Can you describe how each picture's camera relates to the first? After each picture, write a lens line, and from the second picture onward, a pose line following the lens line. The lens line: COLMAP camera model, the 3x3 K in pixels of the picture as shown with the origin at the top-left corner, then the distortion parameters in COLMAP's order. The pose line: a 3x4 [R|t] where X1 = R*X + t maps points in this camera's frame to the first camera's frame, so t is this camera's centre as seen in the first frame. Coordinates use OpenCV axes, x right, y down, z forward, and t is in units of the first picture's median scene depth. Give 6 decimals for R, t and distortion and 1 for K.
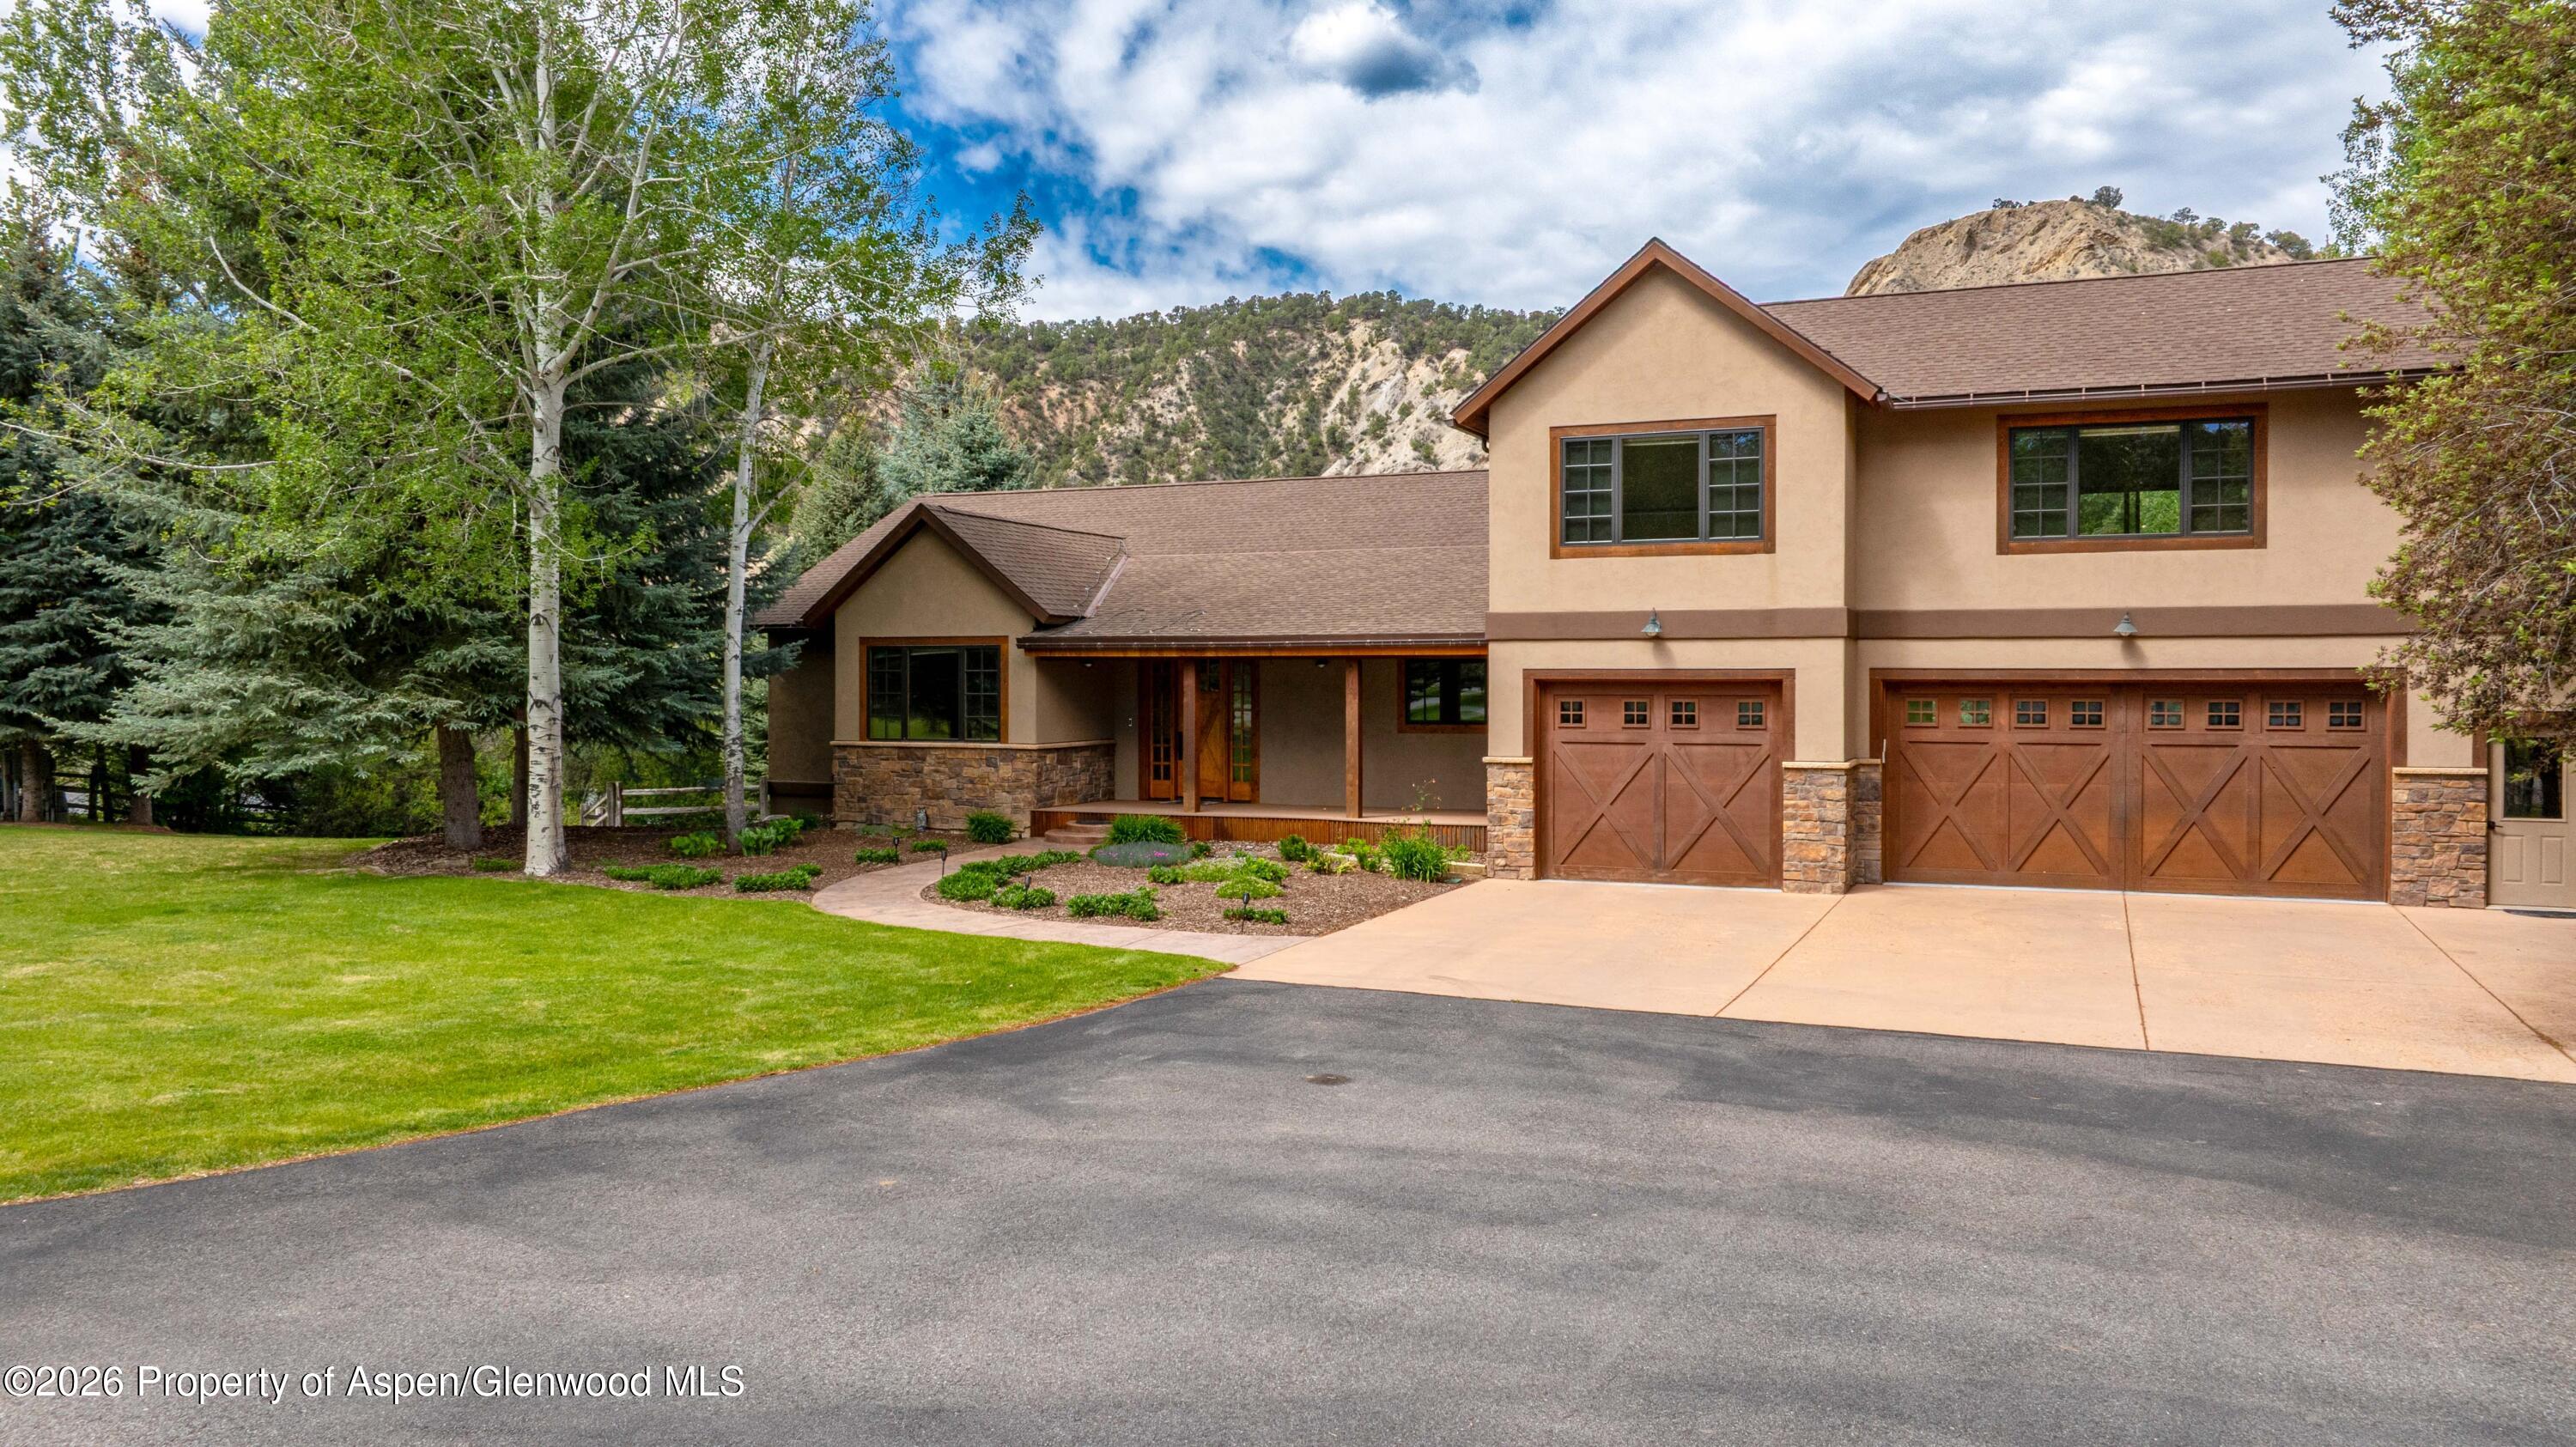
lens RADIAL K [[1840.3, 0, 1303.5], [0, 1840.3, 726.2], [0, 0, 1]] dist [0.035366, -0.104772]
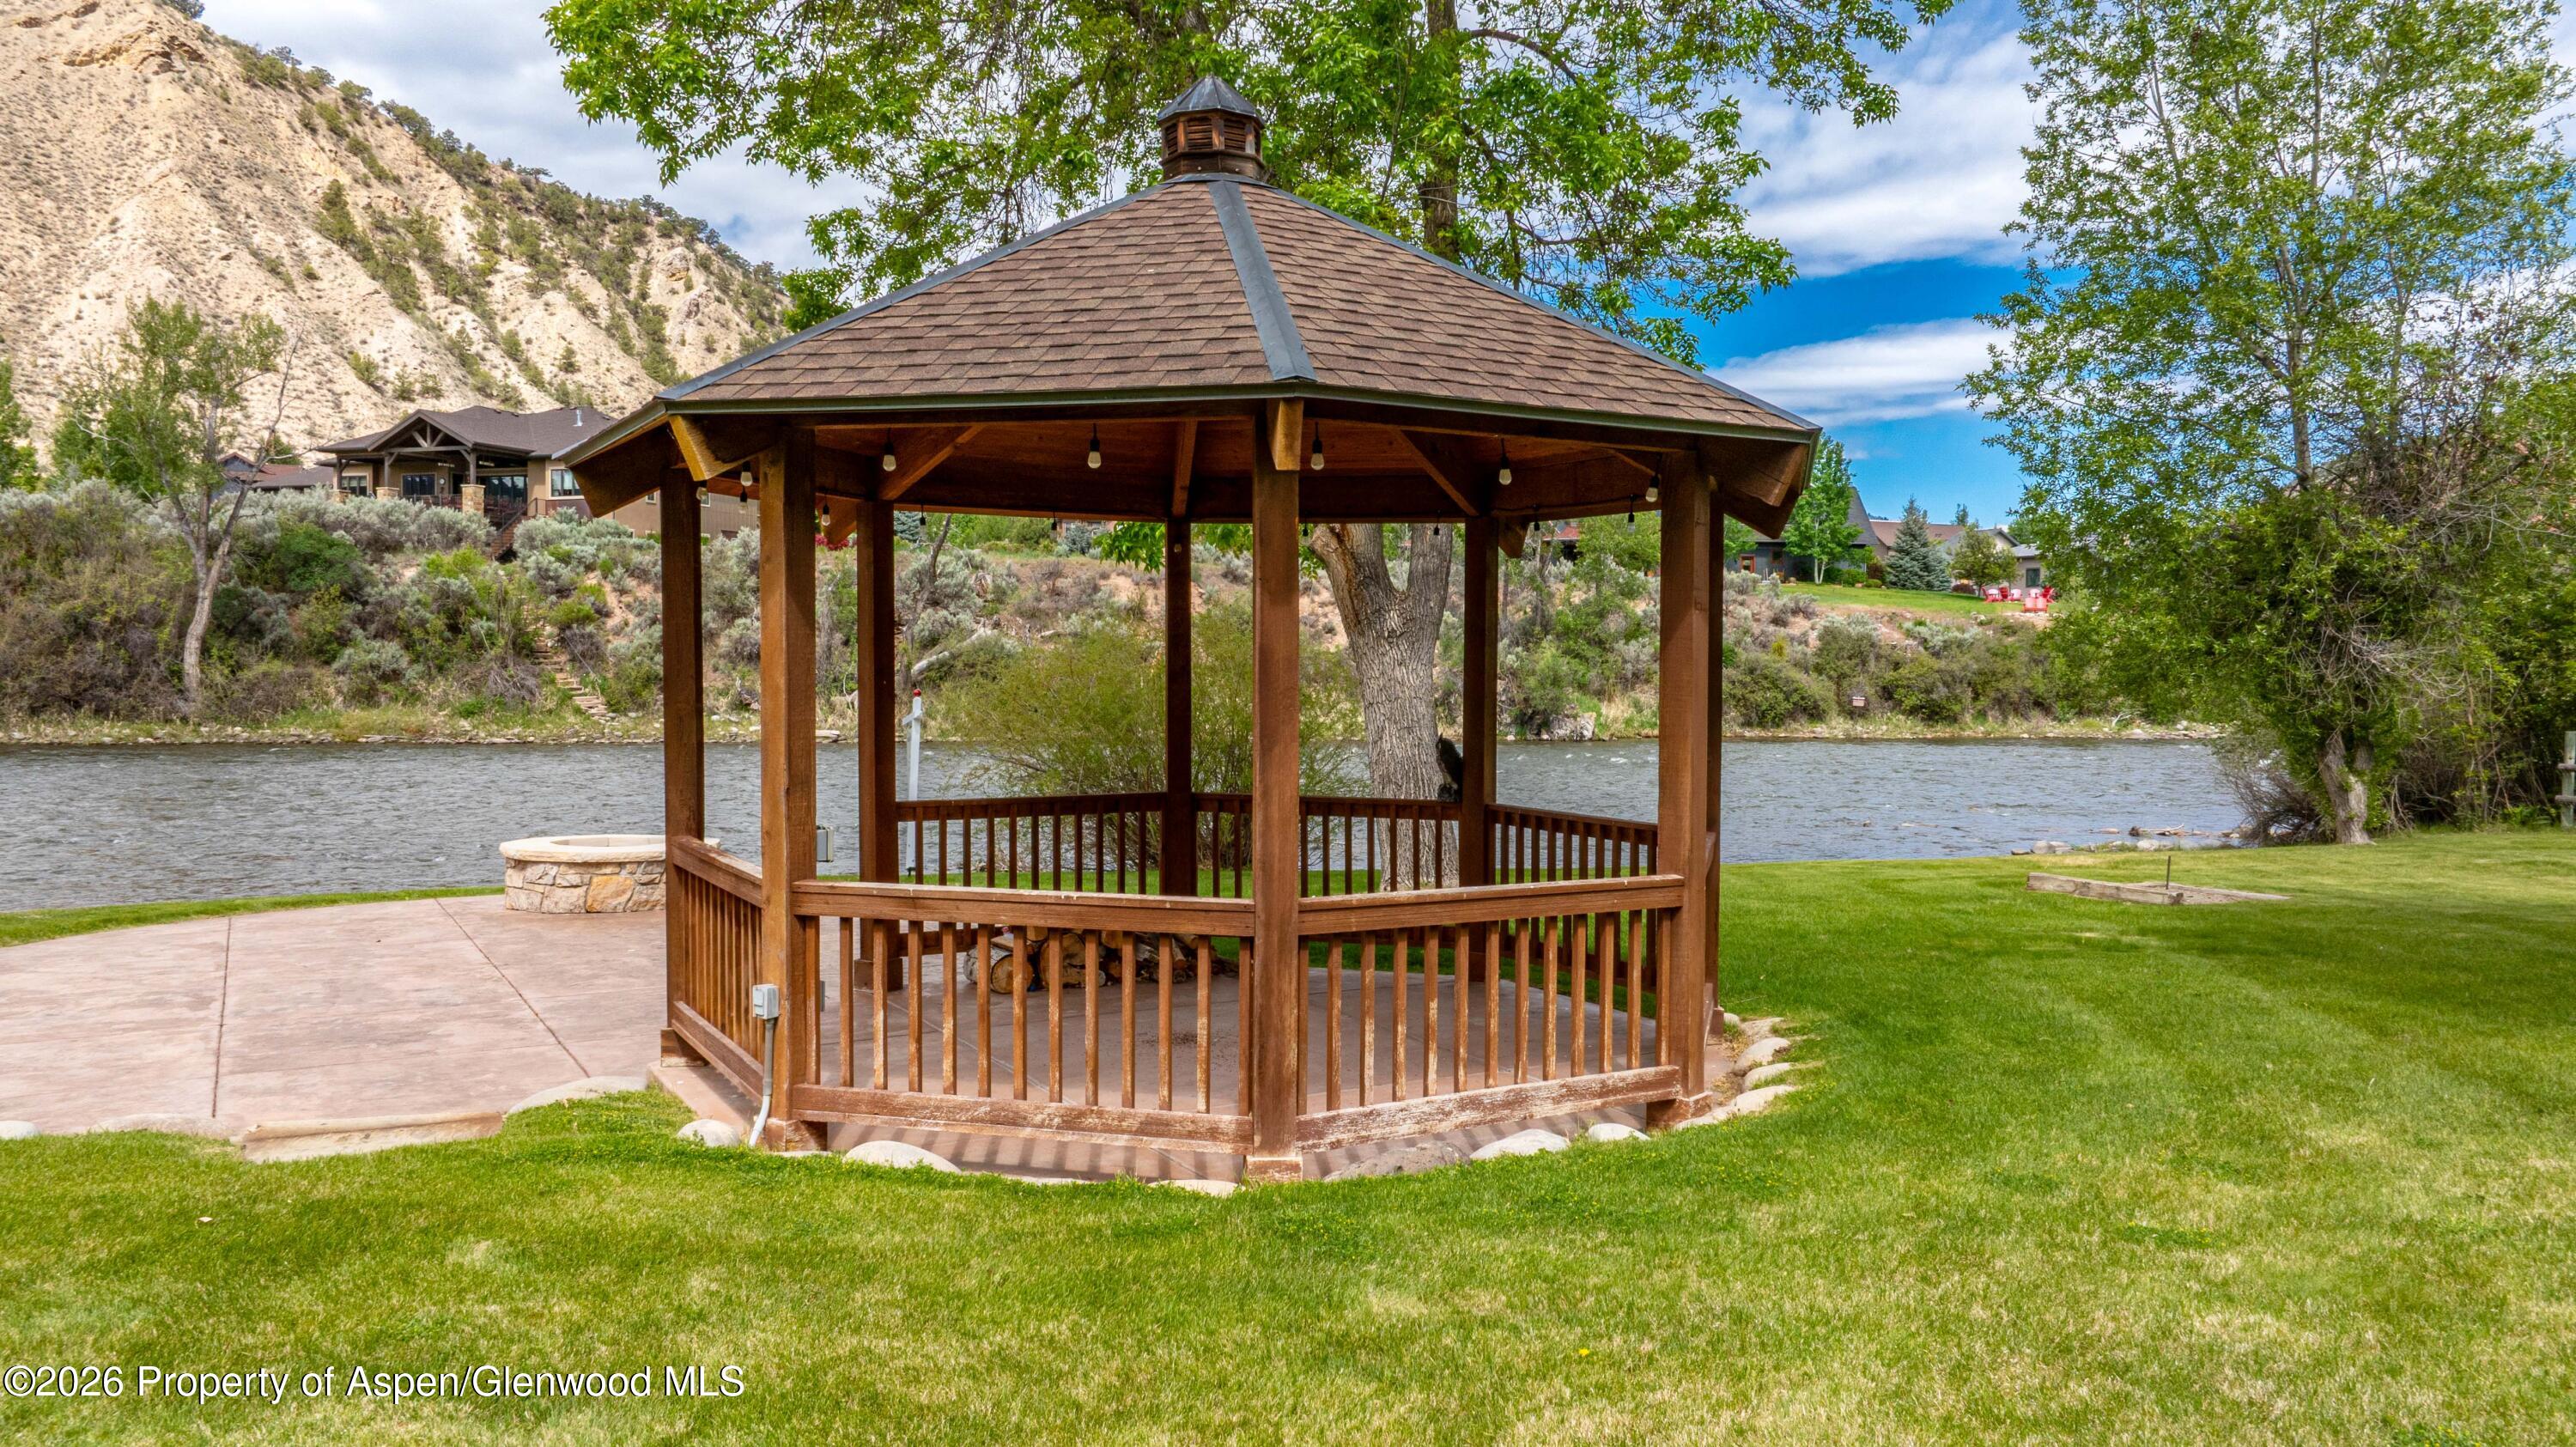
lens RADIAL K [[1885.5, 0, 1288.0], [0, 1885.5, 723.5], [0, 0, 1]] dist [-0.113680, 0.148816]
pose [[0.559563, -0.020977, 0.828522, 0.027409], [0.007481, 0.999767, 0.020260, 0.007935], [-0.828754, -0.005139, 0.559590, 0.119242]]
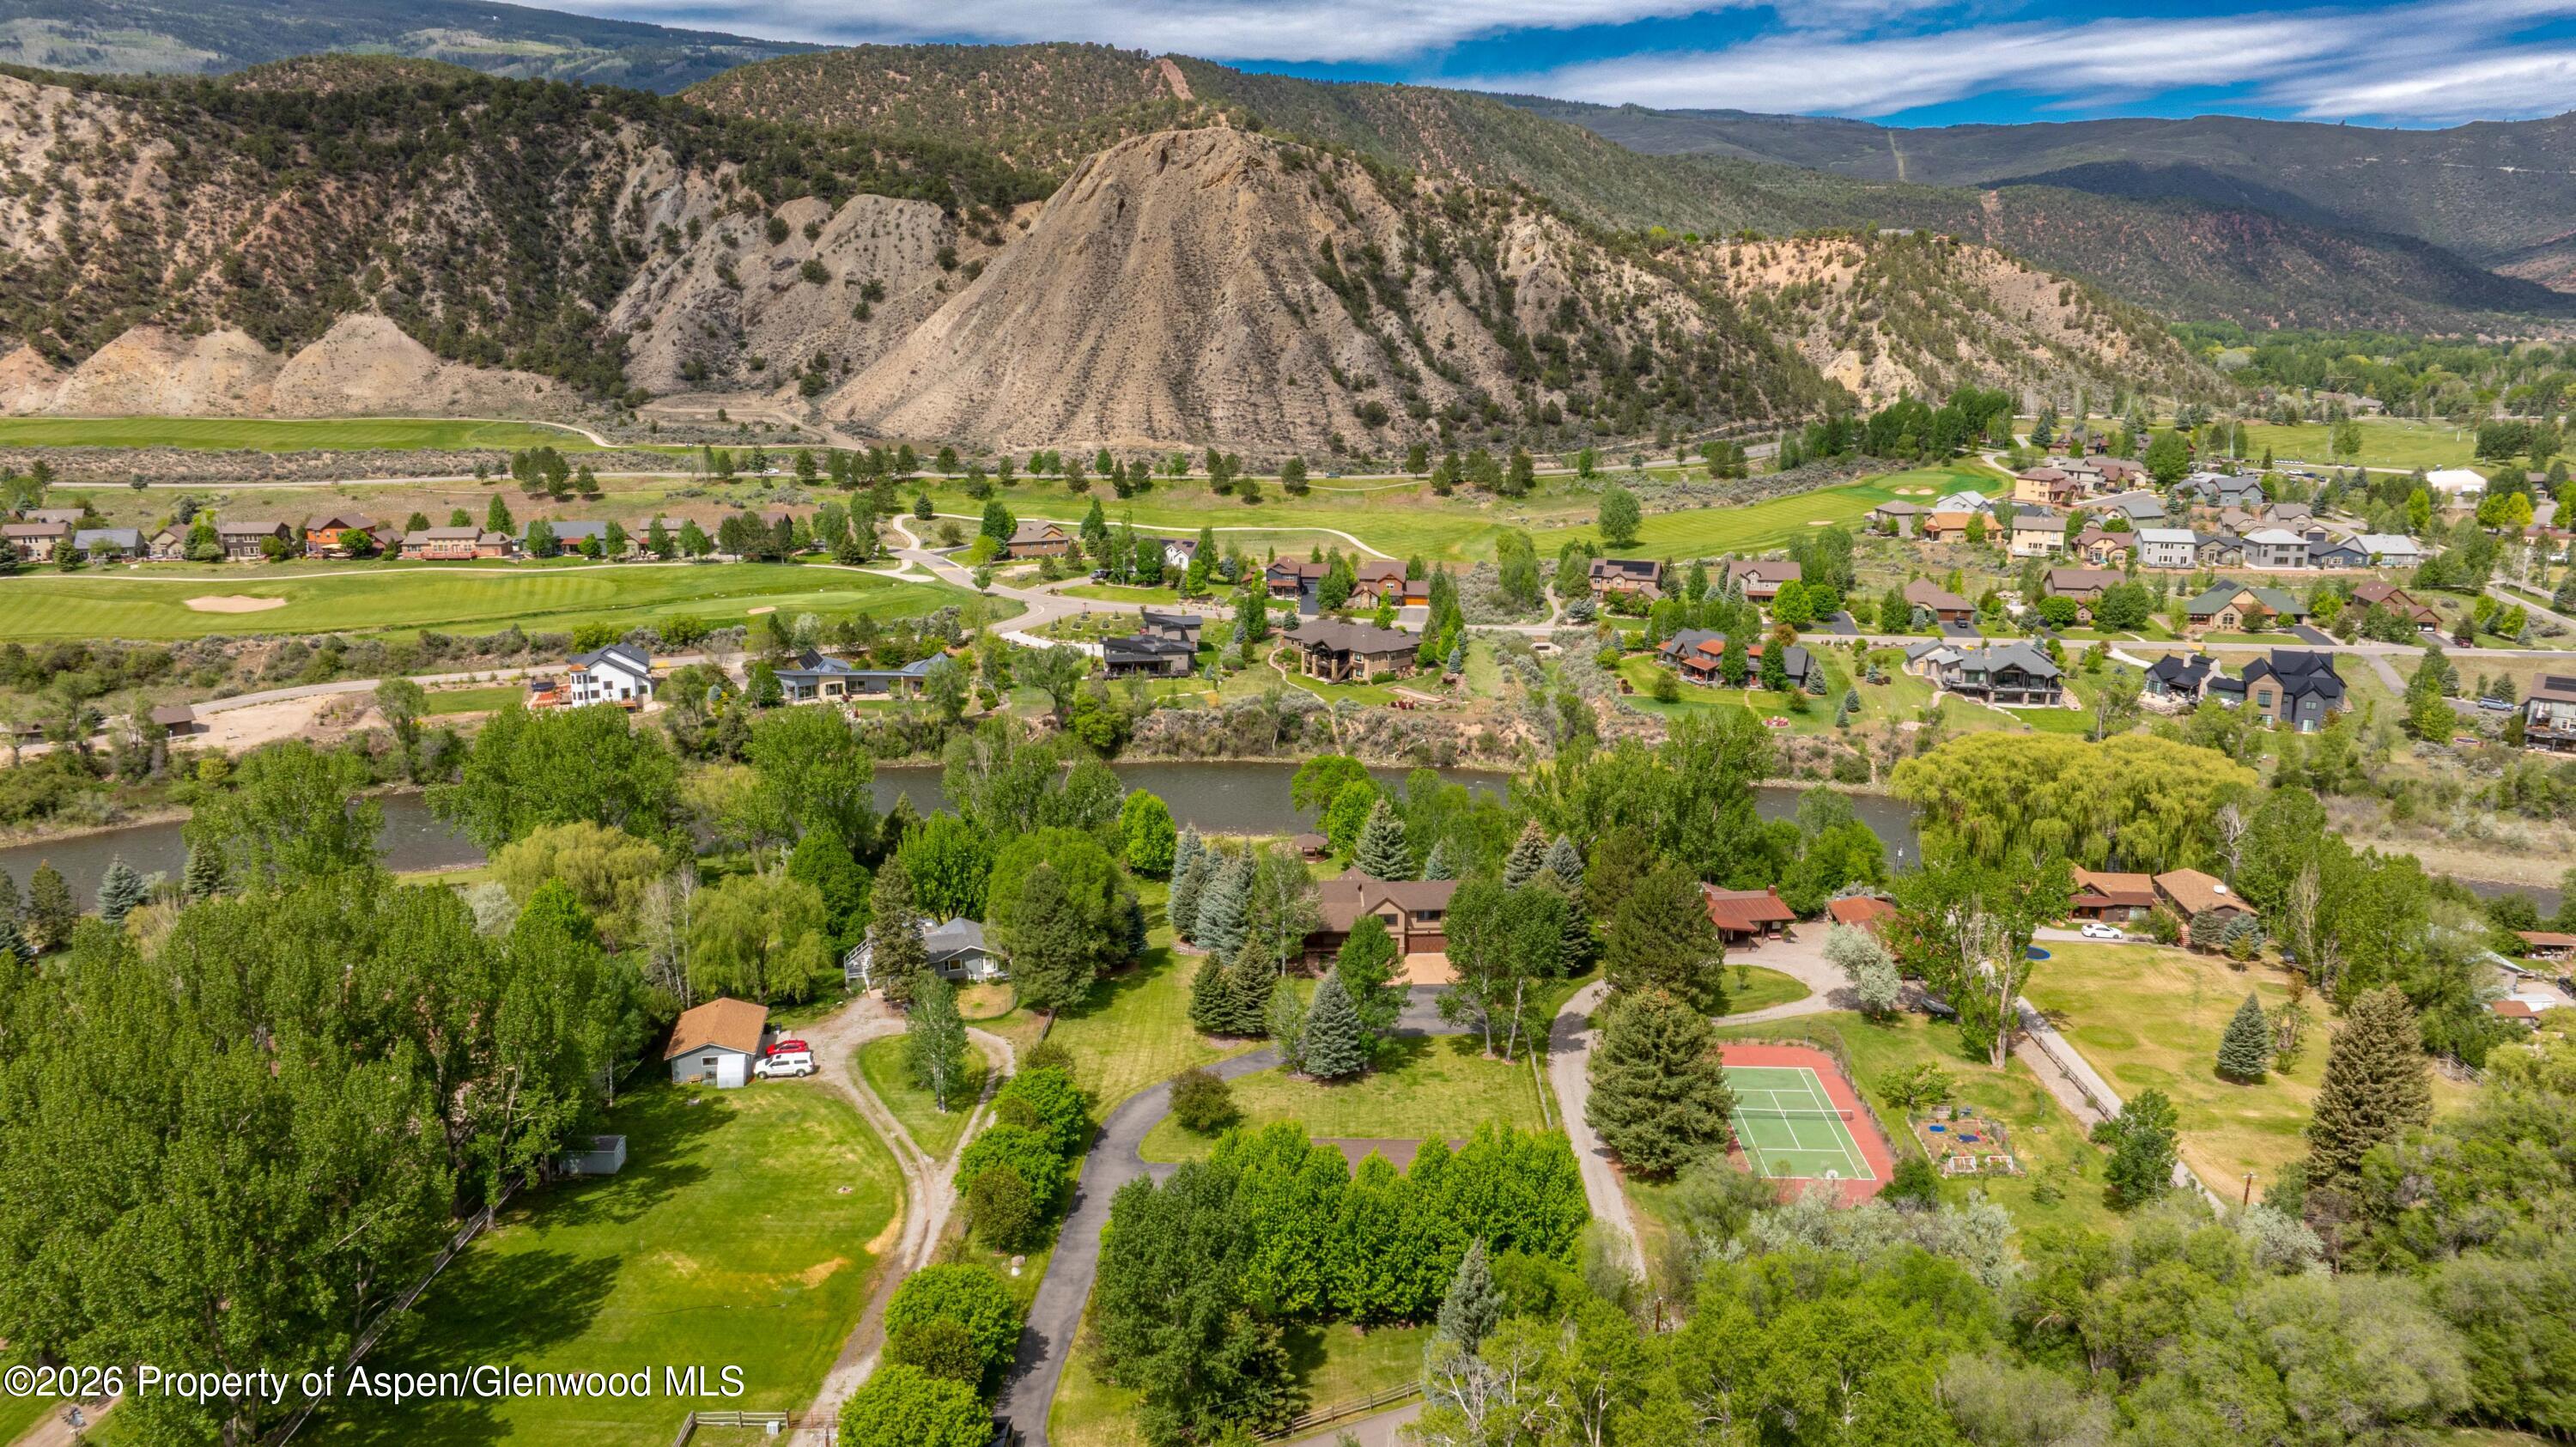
lens RADIAL K [[1852.2, 0, 1289.5], [0, 1852.2, 709.6], [0, 0, 1]] dist [-0.052842, 0.072989]
pose [[0.892339, -0.100361, 0.440068, -0.144116], [0.007551, 0.978150, 0.207763, -0.107457], [-0.451303, -0.182072, 0.873599, -0.225162]]
